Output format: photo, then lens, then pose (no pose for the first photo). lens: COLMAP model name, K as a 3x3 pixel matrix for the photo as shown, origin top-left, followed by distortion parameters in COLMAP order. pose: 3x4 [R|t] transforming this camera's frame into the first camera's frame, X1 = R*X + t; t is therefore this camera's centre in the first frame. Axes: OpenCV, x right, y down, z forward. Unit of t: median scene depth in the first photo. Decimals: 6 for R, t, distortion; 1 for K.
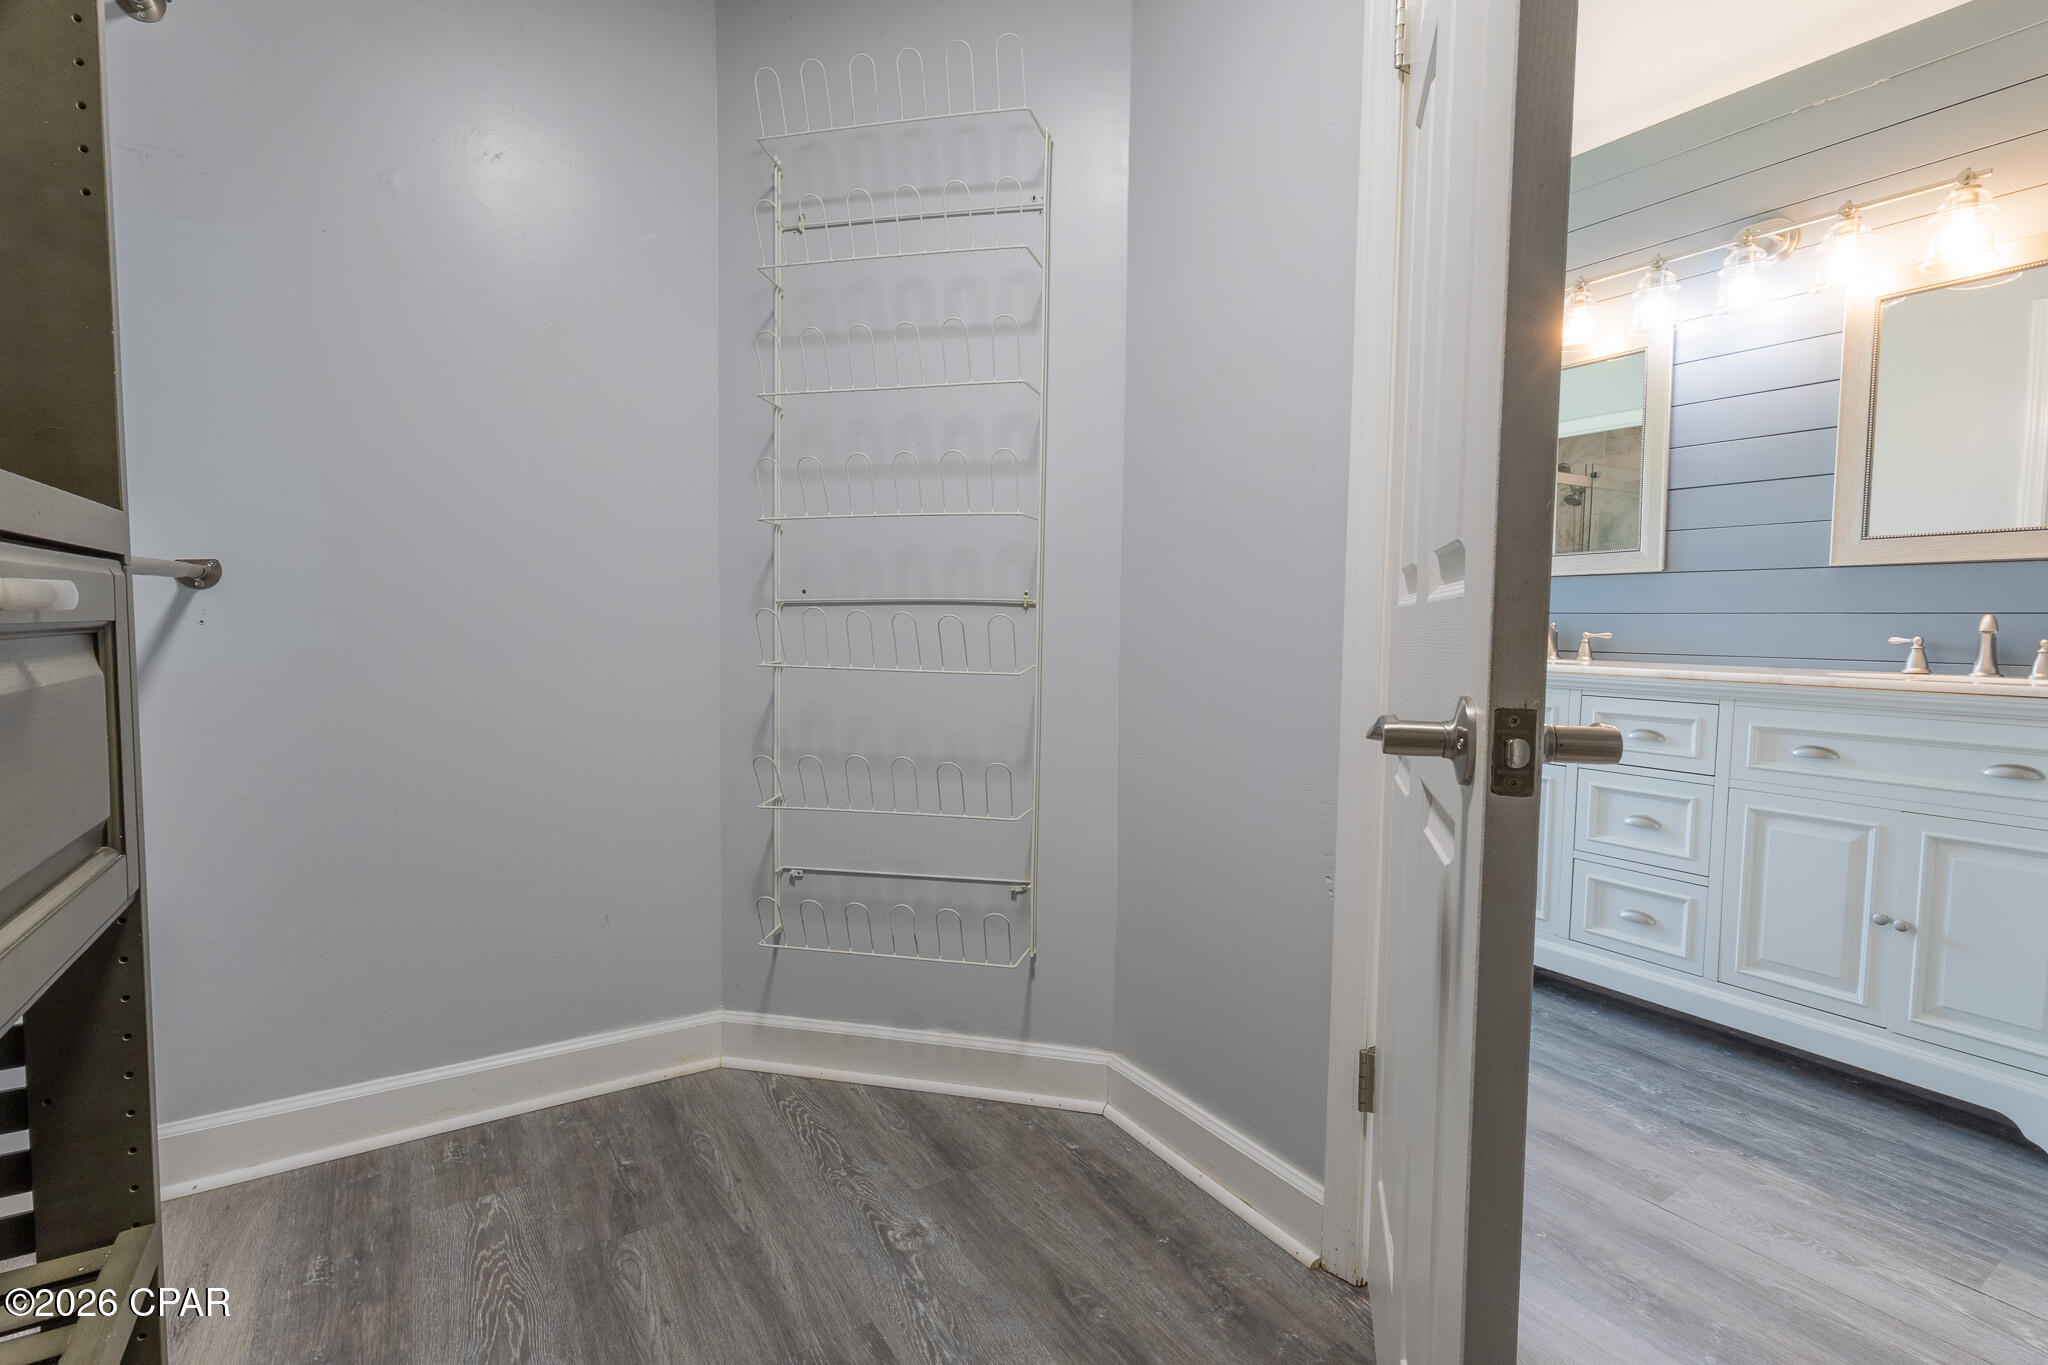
lens RADIAL K [[940.3, 0, 1016.7], [0, 940.3, 679.5], [0, 0, 1]] dist [-0.000026, 0.001039]
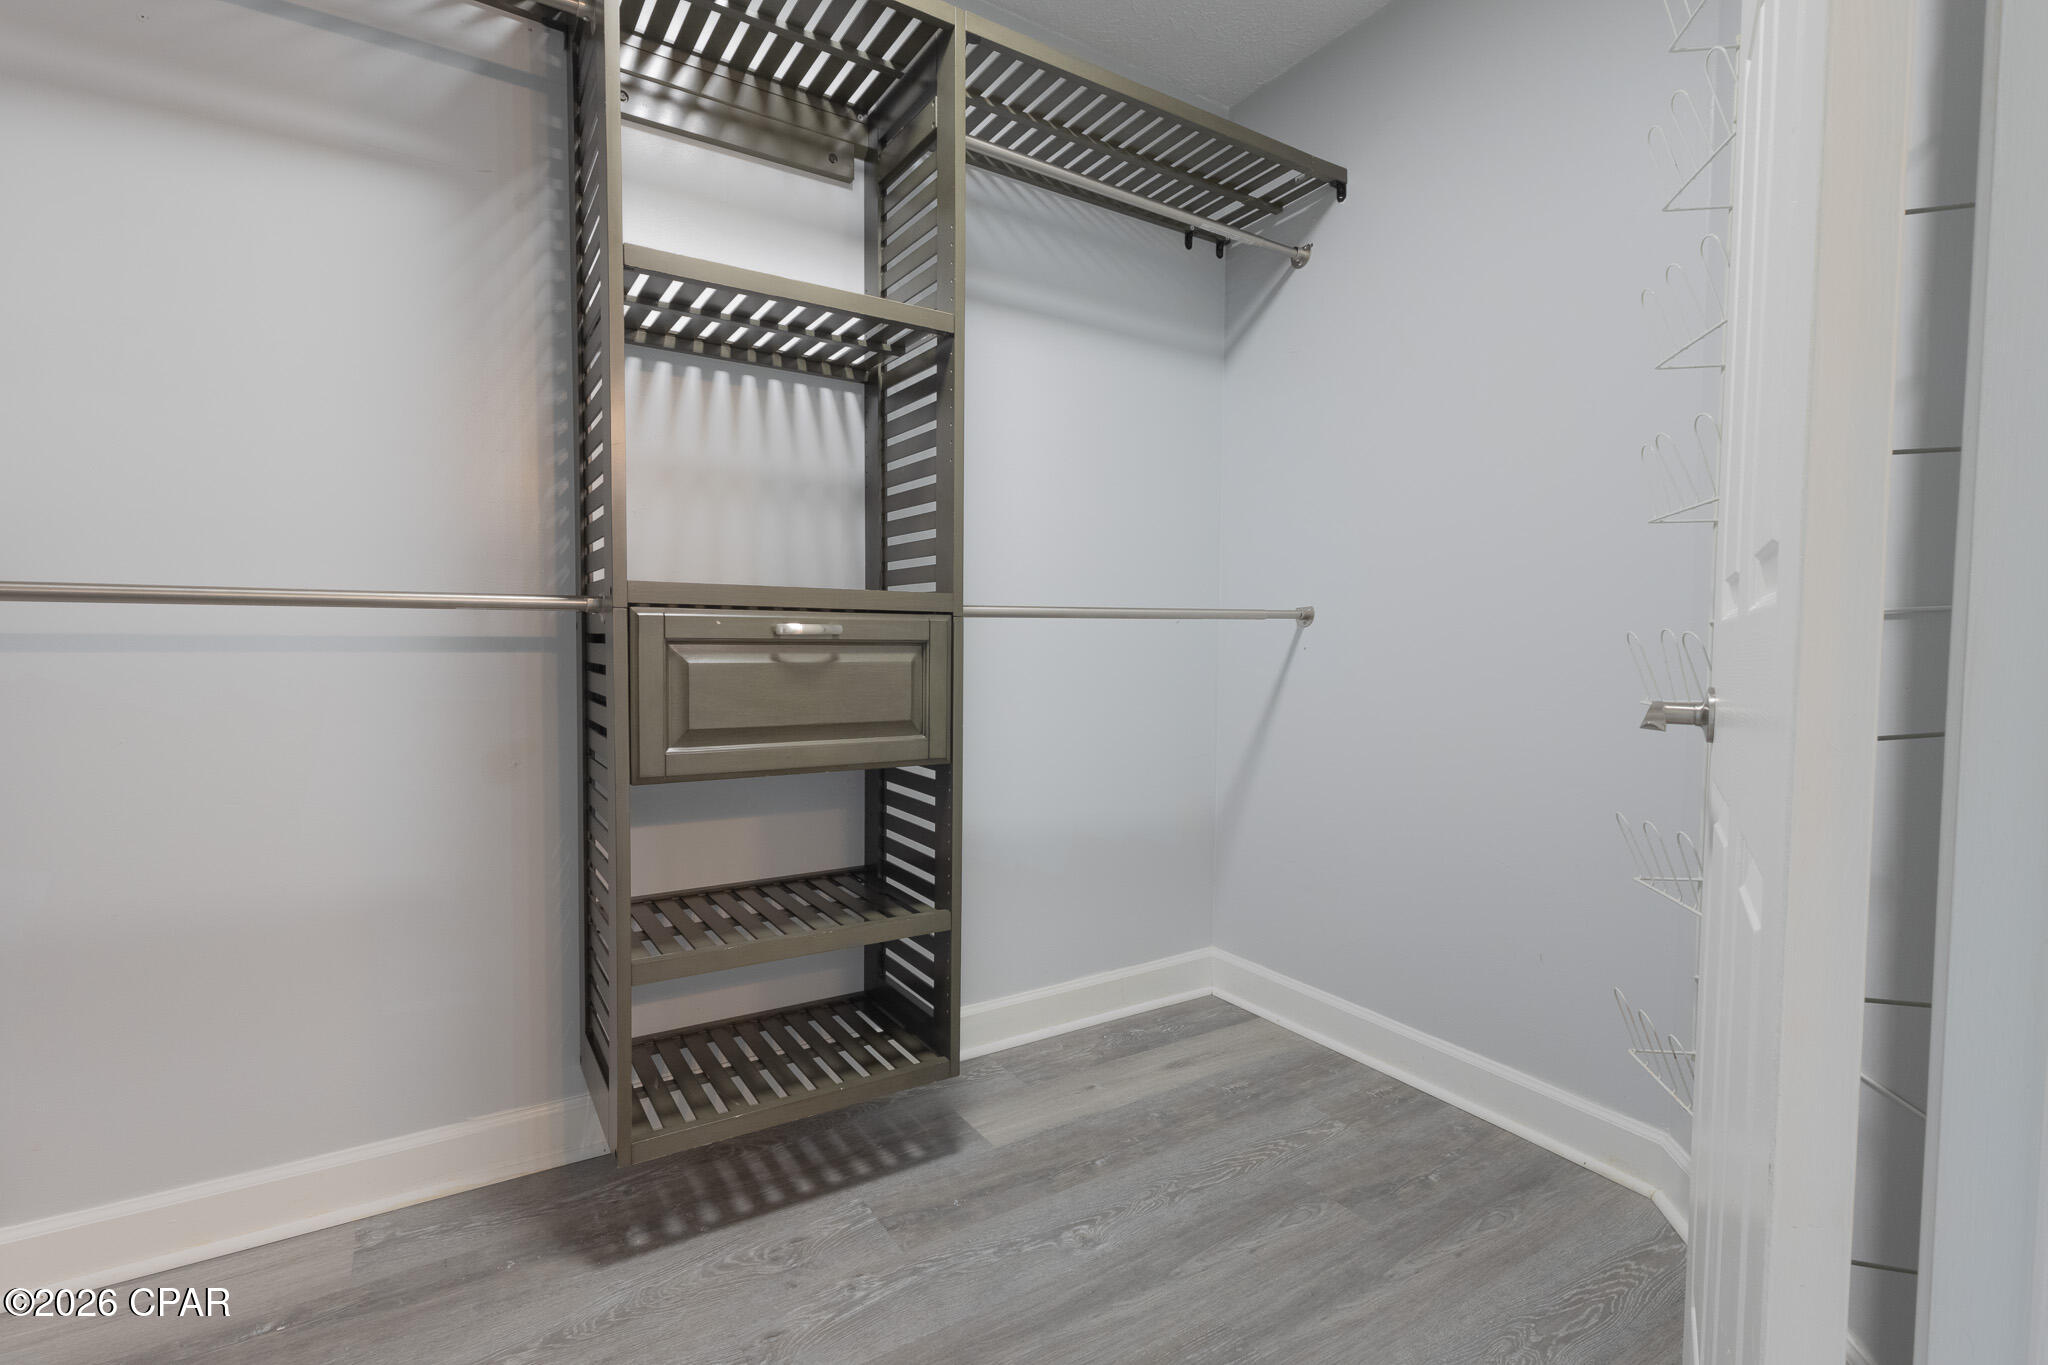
lens RADIAL K [[940.3, 0, 1023.3], [0, 940.3, 683.8], [0, 0, 1]] dist [-0.000026, 0.001039]
pose [[-0.008677, 0.039193, -0.999194, 0.640813], [-0.072408, 0.996584, 0.039720, -0.033512], [0.997337, 0.072694, -0.005809, 0.568081]]
